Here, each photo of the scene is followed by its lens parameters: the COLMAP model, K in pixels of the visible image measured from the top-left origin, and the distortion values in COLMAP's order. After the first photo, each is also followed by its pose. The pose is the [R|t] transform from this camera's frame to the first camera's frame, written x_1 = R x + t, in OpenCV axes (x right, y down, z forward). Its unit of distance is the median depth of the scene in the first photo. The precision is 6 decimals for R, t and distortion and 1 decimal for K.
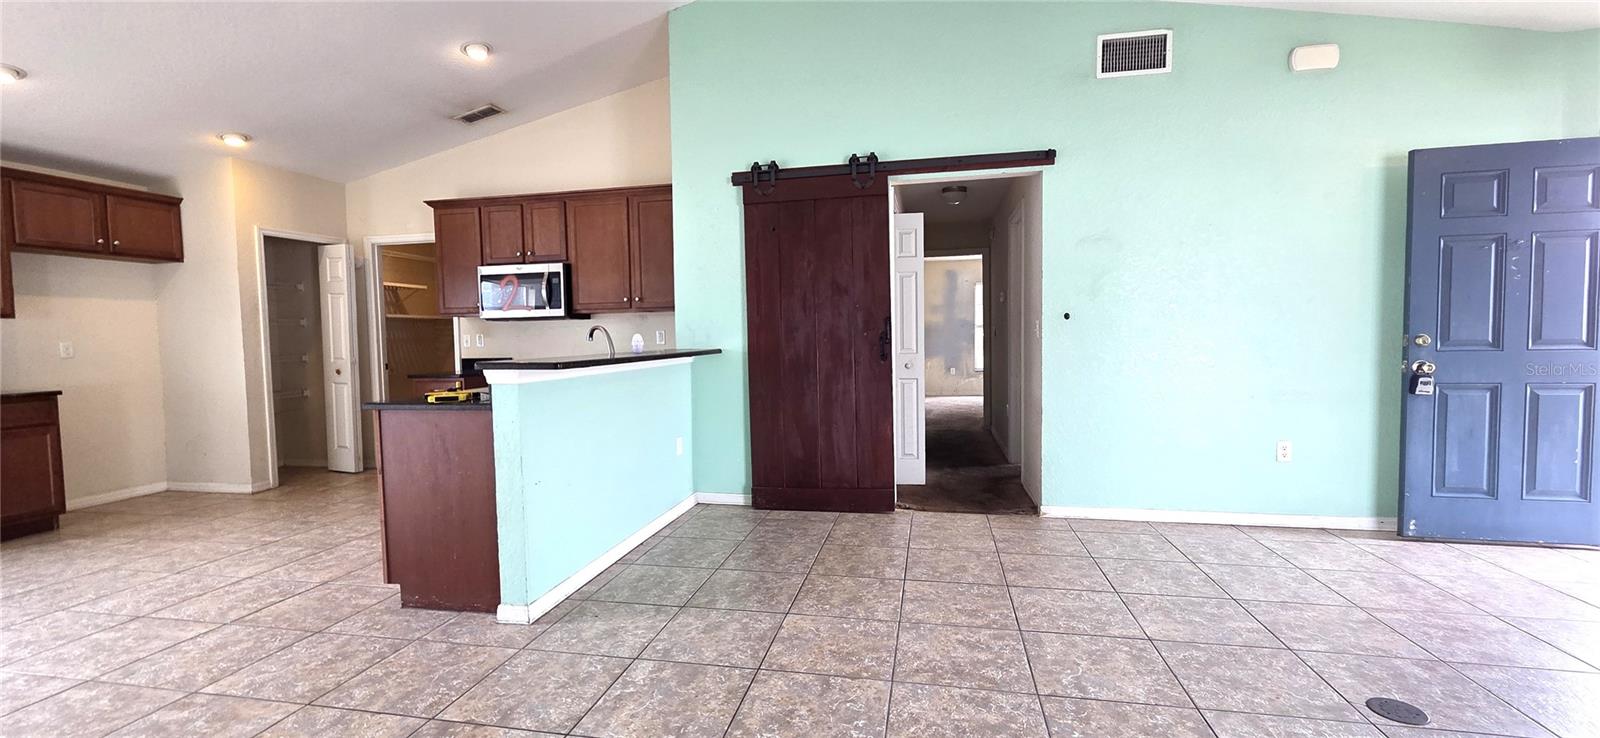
lens RADIAL K [[658.8, 0, 775.5], [0, 658.8, 372.4], [0, 0, 1]] dist [0.010888, -0.000239]
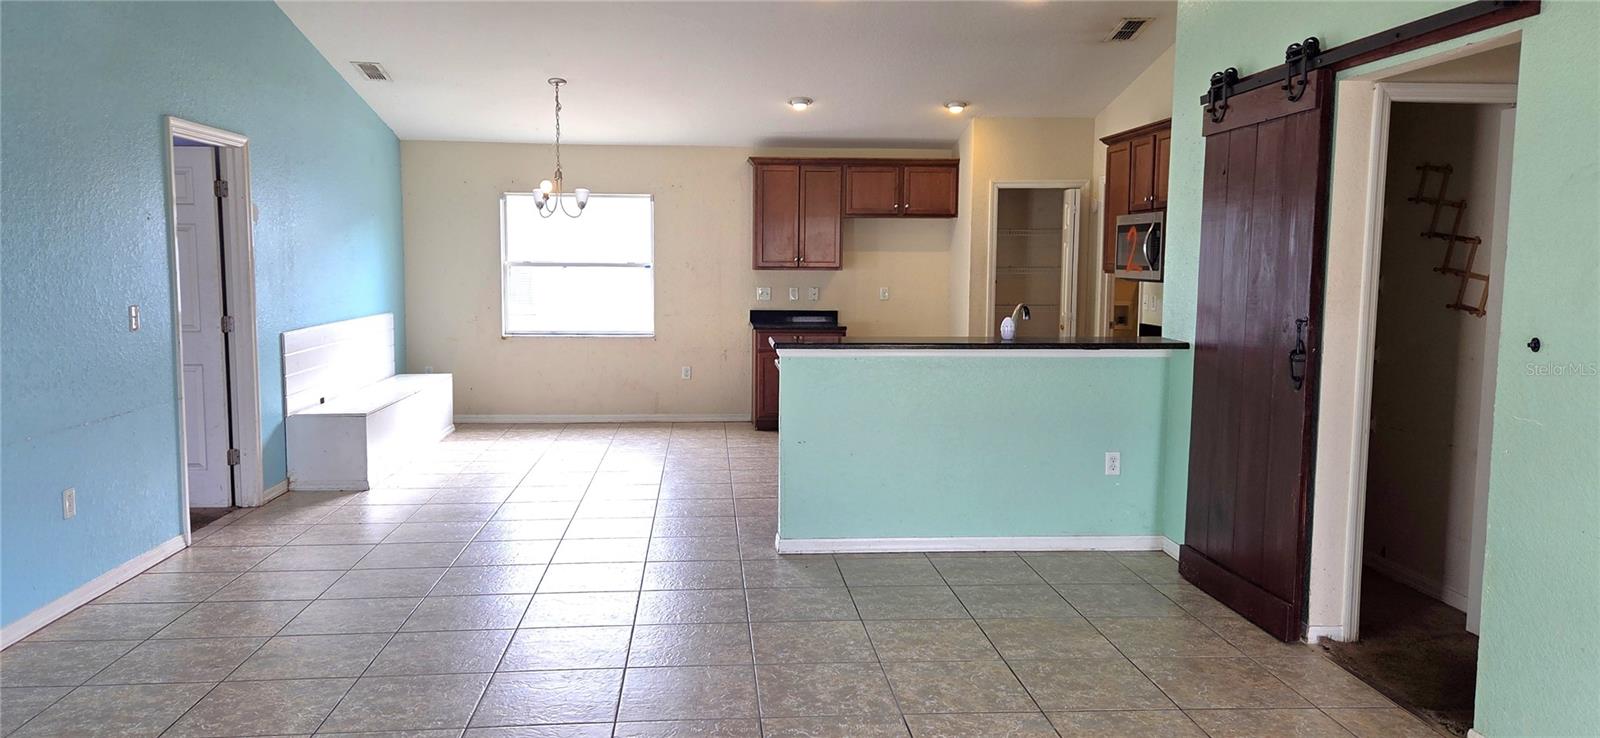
lens RADIAL K [[1076.8, 0, 800.0], [0, 1076.8, 369.0], [0, 0, 1]] dist [0.086754, -0.057147]
pose [[0.302119, 0.119157, -0.945794, 0.908317], [-0.066496, 0.992374, 0.103785, -0.102656], [0.950948, 0.031537, 0.307738, 0.252000]]
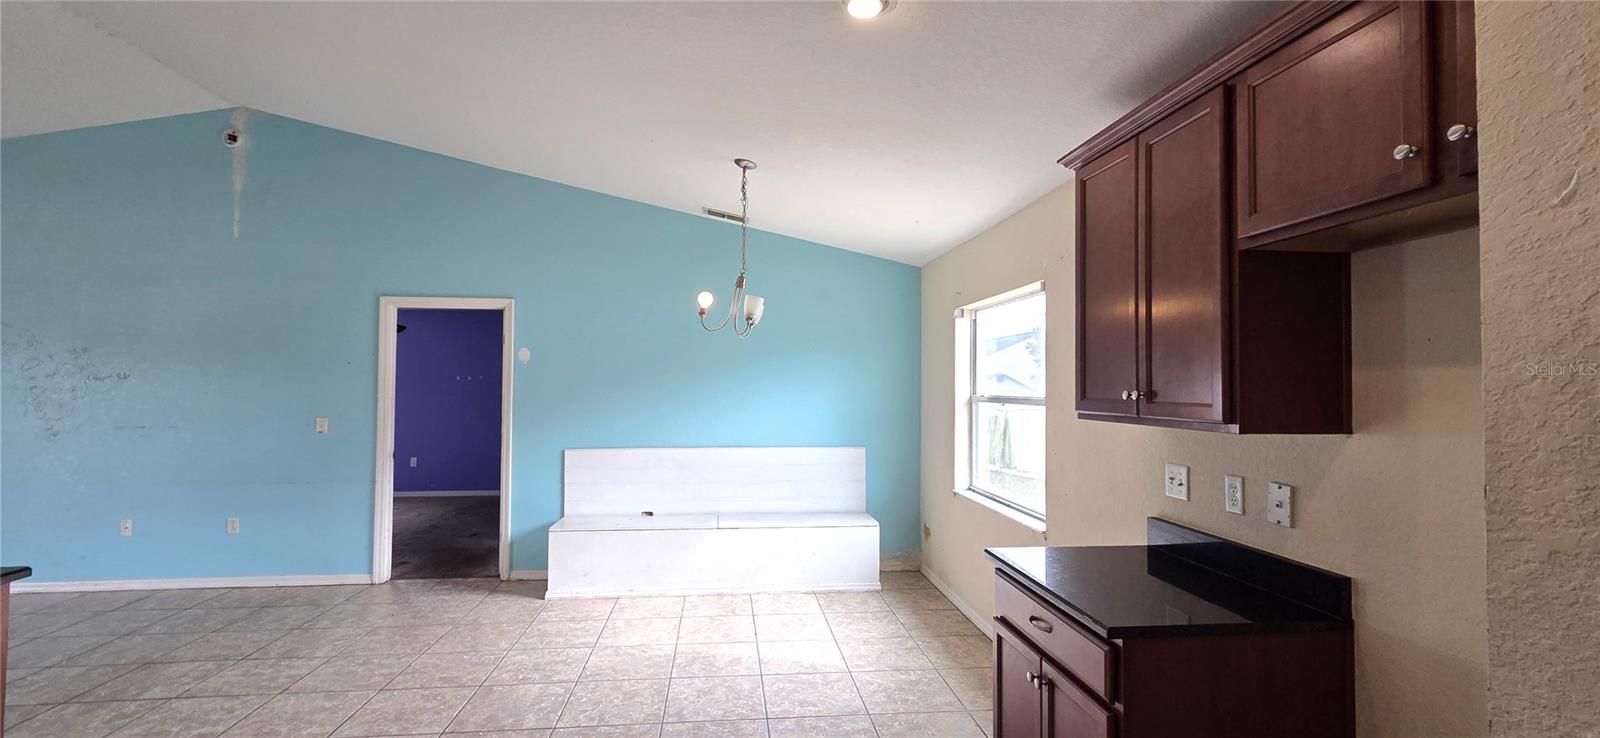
lens RADIAL K [[677.6, 0, 800.0], [0, 677.6, 369.0], [0, 0, 1]] dist [0.000031, -0.000295]
pose [[-0.941456, 0.002985, -0.337123, -0.747331], [-0.008894, 0.999393, 0.033685, -0.129170], [0.337019, 0.034711, -0.940858, 1.269078]]
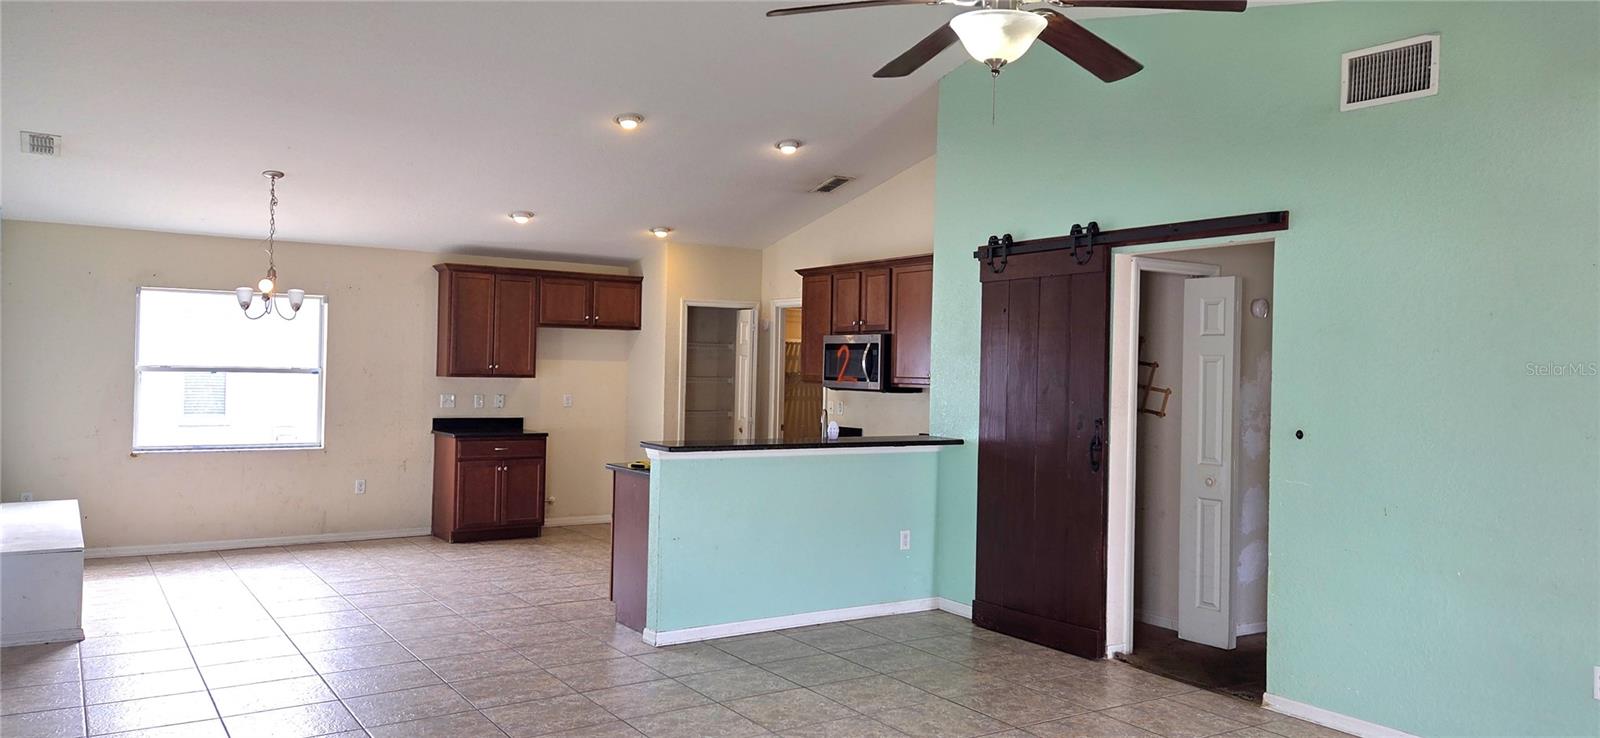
lens RADIAL K [[1076.8, 0, 800.0], [0, 1076.8, 369.0], [0, 0, 1]] dist [0.086754, -0.057147]
pose [[0.719825, 0.032106, -0.693412, 0.786269], [-0.072937, 0.996898, -0.029558, -0.072853], [0.690313, 0.071852, 0.719935, -0.223645]]
